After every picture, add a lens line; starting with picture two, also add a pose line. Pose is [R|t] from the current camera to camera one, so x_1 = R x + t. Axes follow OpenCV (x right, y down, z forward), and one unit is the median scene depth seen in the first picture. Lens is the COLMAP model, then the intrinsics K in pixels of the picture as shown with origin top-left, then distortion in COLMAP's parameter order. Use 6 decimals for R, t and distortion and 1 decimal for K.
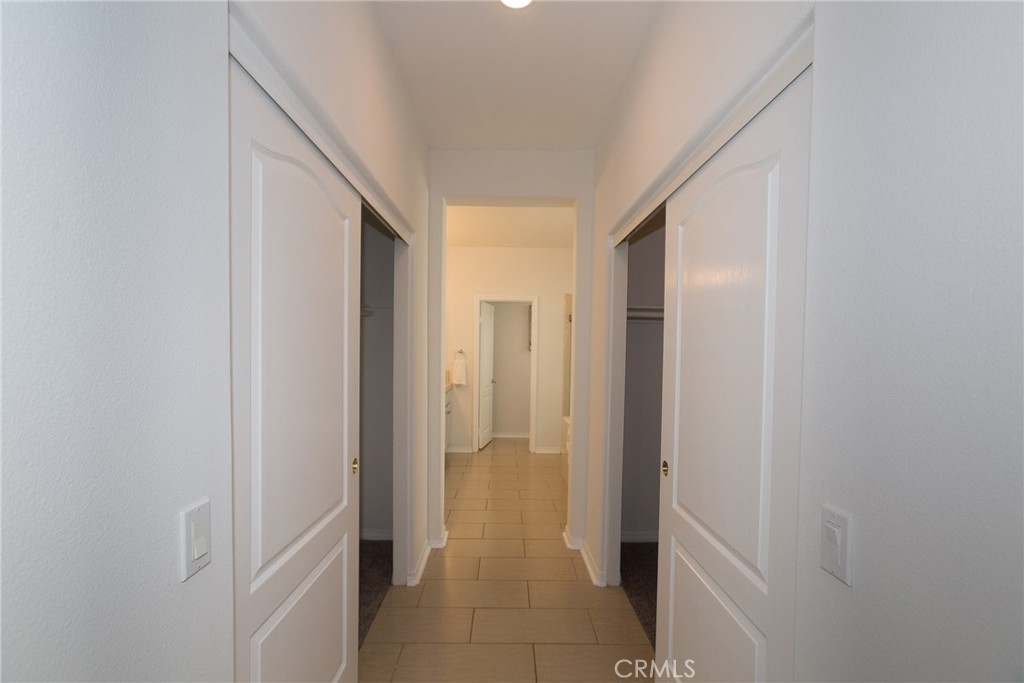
lens RADIAL K [[461.9, 0, 514.1], [0, 461.9, 330.2], [0, 0, 1]] dist [0.000182, 0.000103]
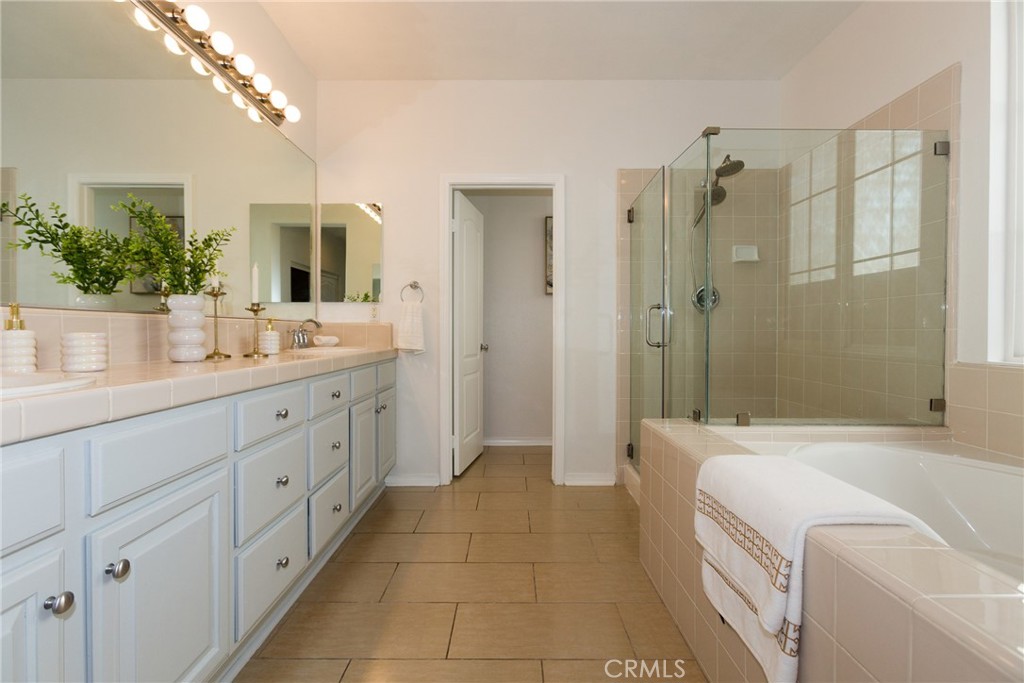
lens RADIAL K [[461.9, 0, 514.1], [0, 461.9, 330.2], [0, 0, 1]] dist [0.000182, 0.000103]
pose [[0.999908, -0.013561, -0.000664, -0.007255], [0.013577, 0.998995, 0.042708, 0.074073], [0.000084, -0.042713, 0.999087, 0.489481]]
